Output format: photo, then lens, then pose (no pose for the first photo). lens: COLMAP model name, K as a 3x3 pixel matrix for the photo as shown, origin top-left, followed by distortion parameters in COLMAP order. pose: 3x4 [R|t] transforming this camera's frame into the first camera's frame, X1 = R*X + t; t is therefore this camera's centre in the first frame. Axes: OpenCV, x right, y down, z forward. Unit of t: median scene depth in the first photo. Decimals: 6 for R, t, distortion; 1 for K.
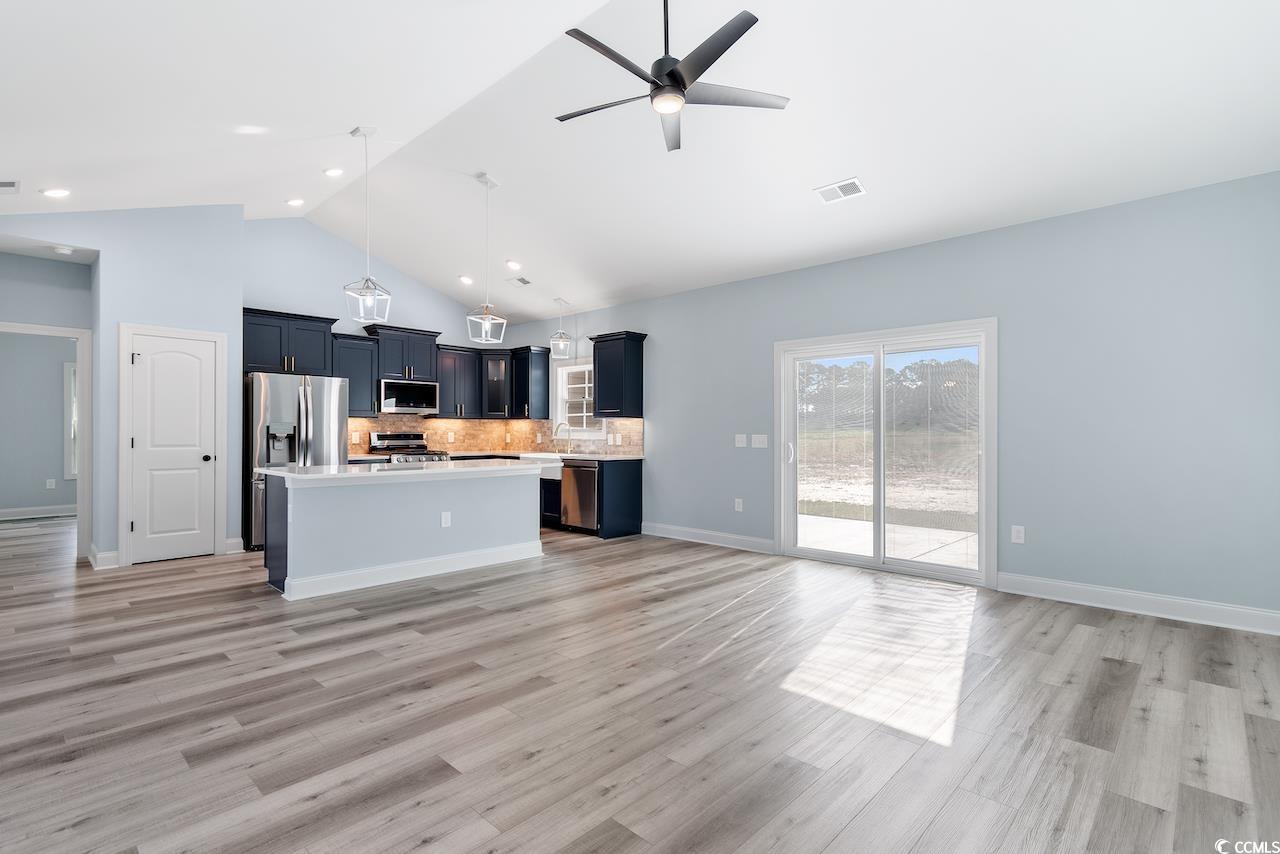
lens RADIAL K [[603.8, 0, 639.2], [0, 603.8, 429.0], [0, 0, 1]] dist [0.004915, 0.001788]
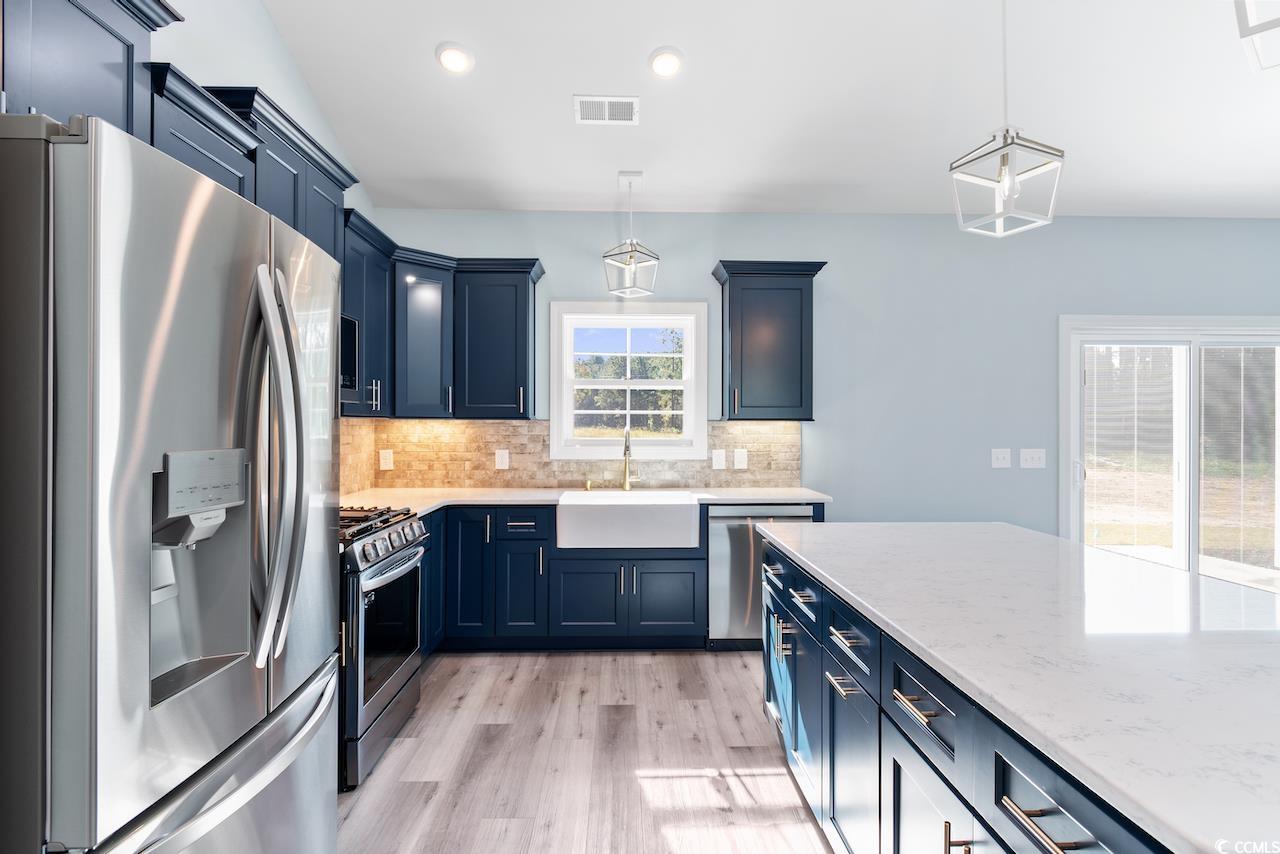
lens RADIAL K [[672.4, 0, 641.1], [0, 672.4, 425.8], [0, 0, 1]] dist [0.001107, -0.000182]
pose [[0.706613, -0.001469, 0.707599, -0.545416], [-0.002825, 0.999984, 0.004897, -0.015984], [-0.707595, -0.005460, 0.706597, 0.657018]]
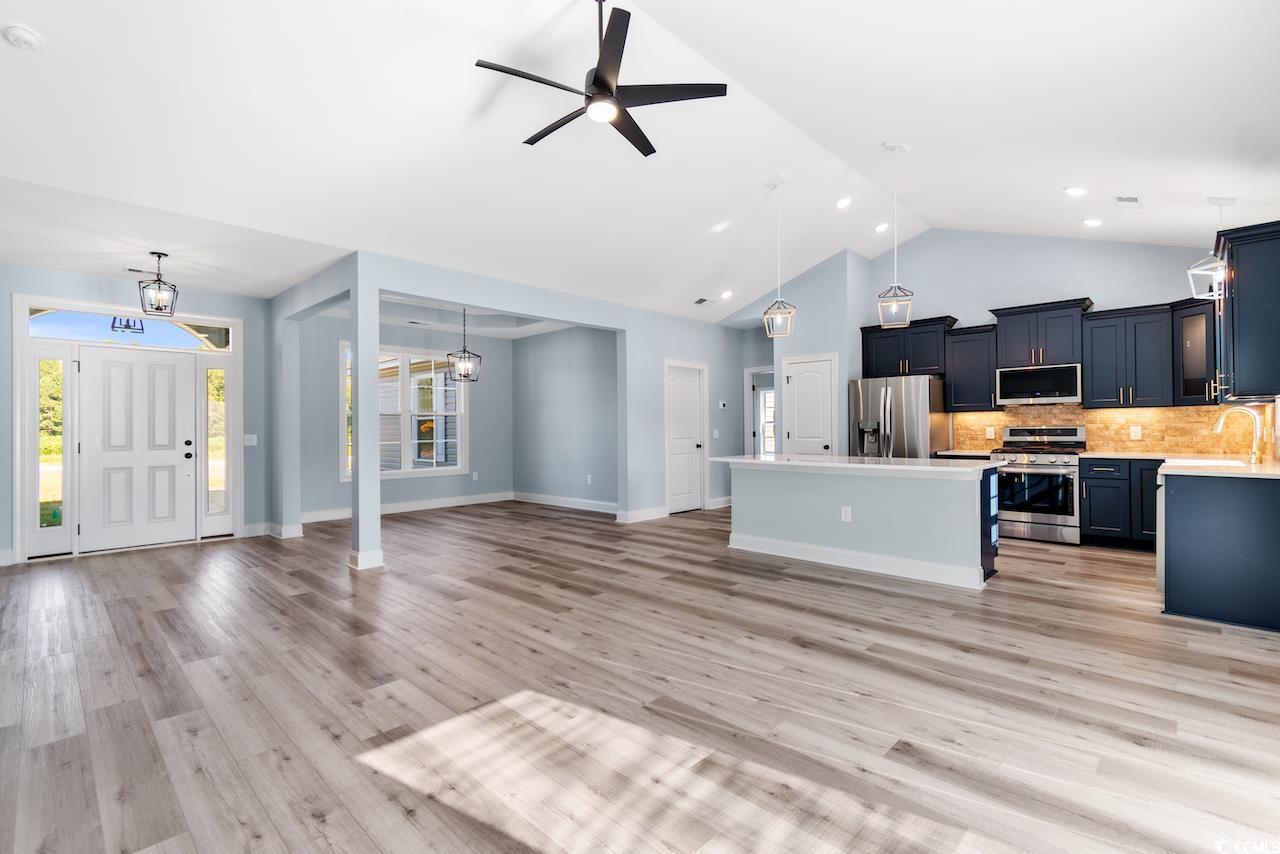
lens RADIAL K [[575.0, 0, 638.2], [0, 575.0, 425.2], [0, 0, 1]] dist [0.000490, -0.000773]
pose [[-0.007674, -0.008637, -0.999933, 0.457459], [0.010554, 0.999906, -0.008718, 0.004978], [0.999915, -0.010620, -0.007582, 0.475019]]
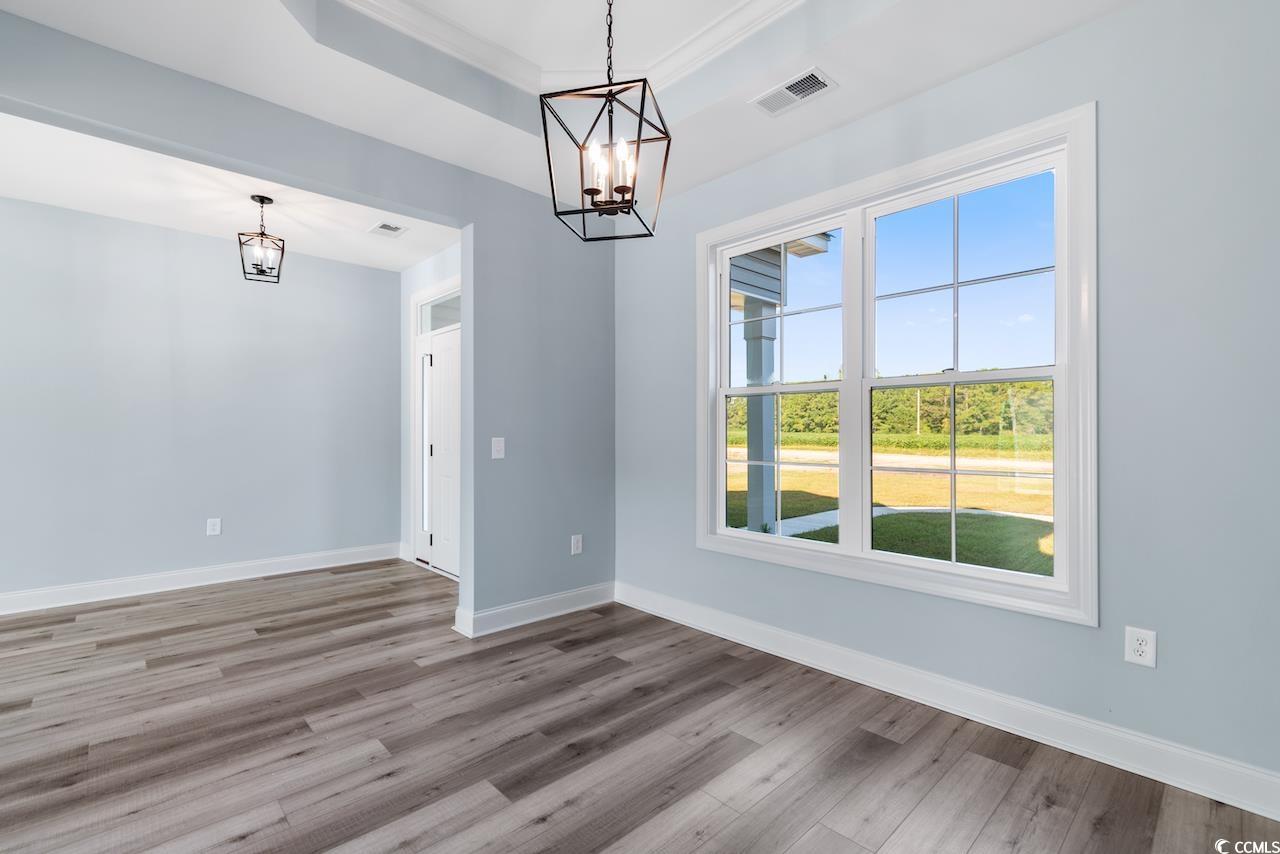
lens RADIAL K [[565.8, 0, 640.5], [0, 565.8, 428.9], [0, 0, 1]] dist [0.001714, -0.000132]
pose [[-0.998323, -0.001196, 0.057870, -0.611078], [-0.001541, 0.999981, -0.005920, -0.000458], [-0.057862, -0.005999, -0.998307, 0.390275]]
